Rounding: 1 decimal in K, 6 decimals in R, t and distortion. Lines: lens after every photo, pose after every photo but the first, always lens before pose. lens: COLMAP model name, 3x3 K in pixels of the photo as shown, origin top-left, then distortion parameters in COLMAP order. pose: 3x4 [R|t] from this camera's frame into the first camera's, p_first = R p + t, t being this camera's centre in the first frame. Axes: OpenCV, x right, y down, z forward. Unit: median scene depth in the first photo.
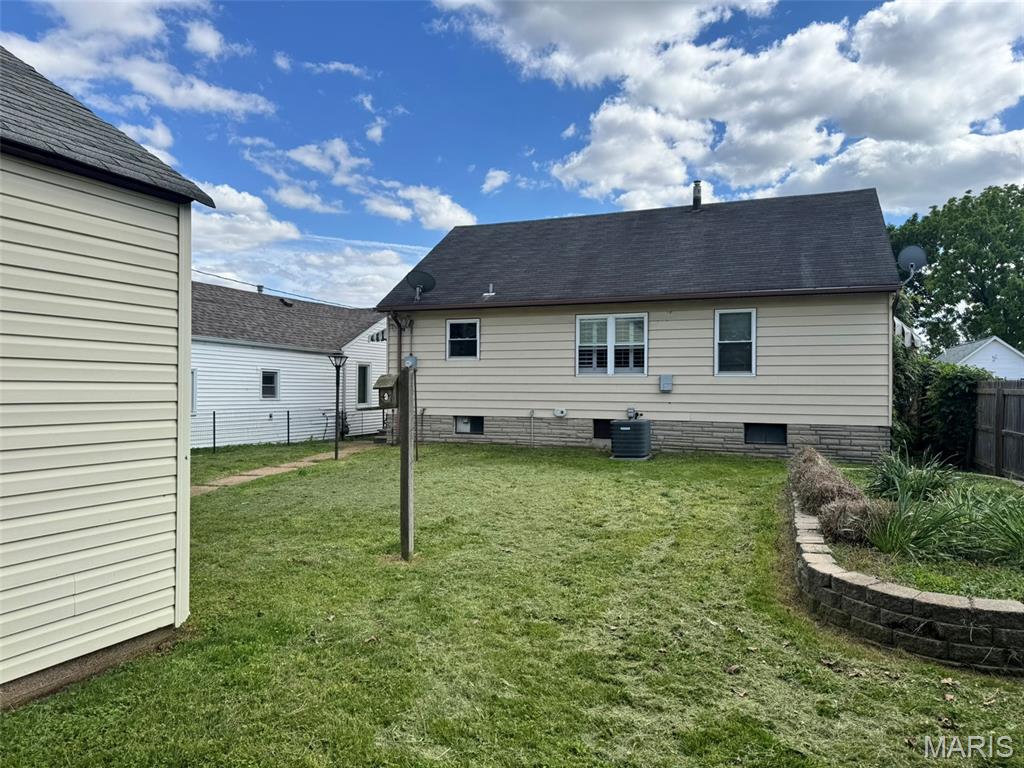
lens RADIAL K [[713.8, 0, 505.3], [0, 713.8, 388.5], [0, 0, 1]] dist [0.054495, -0.051725]
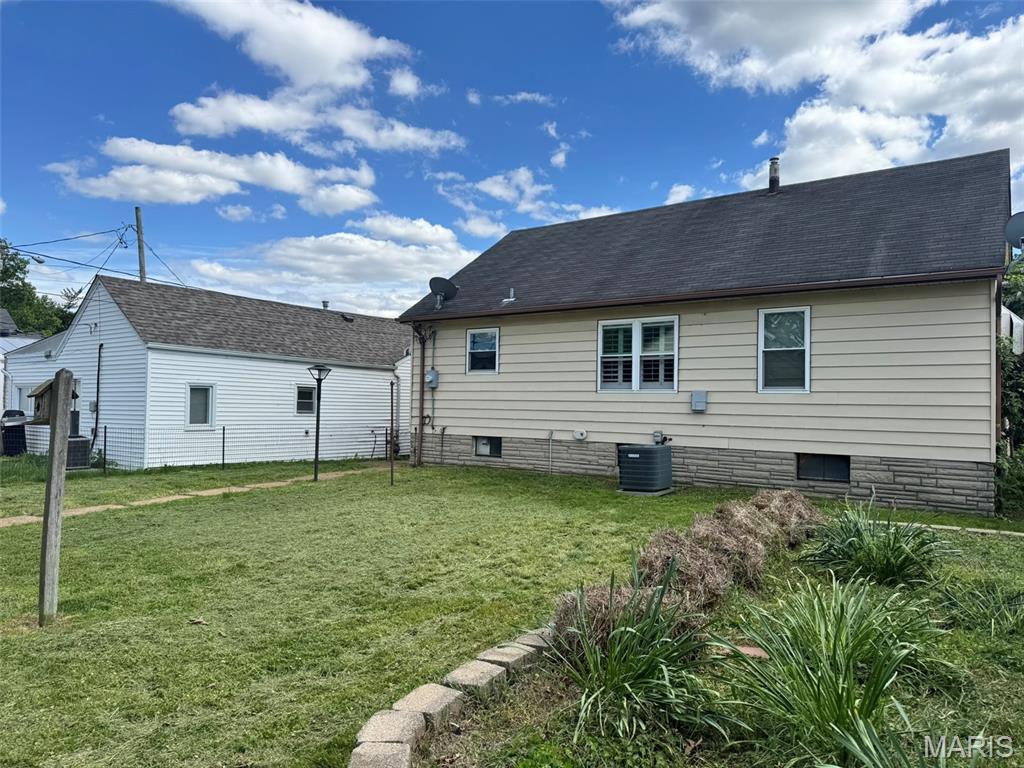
lens RADIAL K [[713.8, 0, 507.3], [0, 713.8, 401.5], [0, 0, 1]] dist [0.054495, -0.051725]
pose [[0.969669, 0.008771, -0.244265, 0.190744], [-0.011406, 0.999891, -0.009375, 0.002534], [0.244156, 0.011877, 0.969663, 0.138333]]
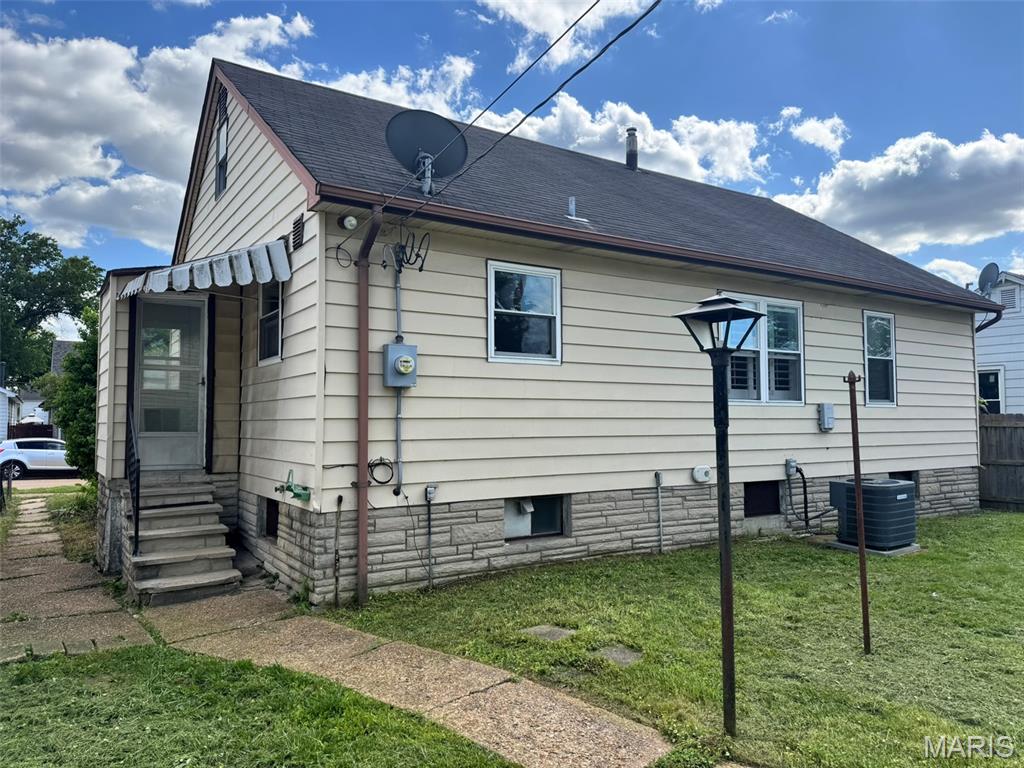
lens RADIAL K [[713.8, 0, 521.9], [0, 713.8, 385.5], [0, 0, 1]] dist [0.054495, -0.051725]
pose [[0.581819, 0.032921, 0.812652, -0.399608], [0.008431, 0.998883, -0.046502, -0.007092], [-0.813275, 0.033907, 0.580891, 0.761731]]
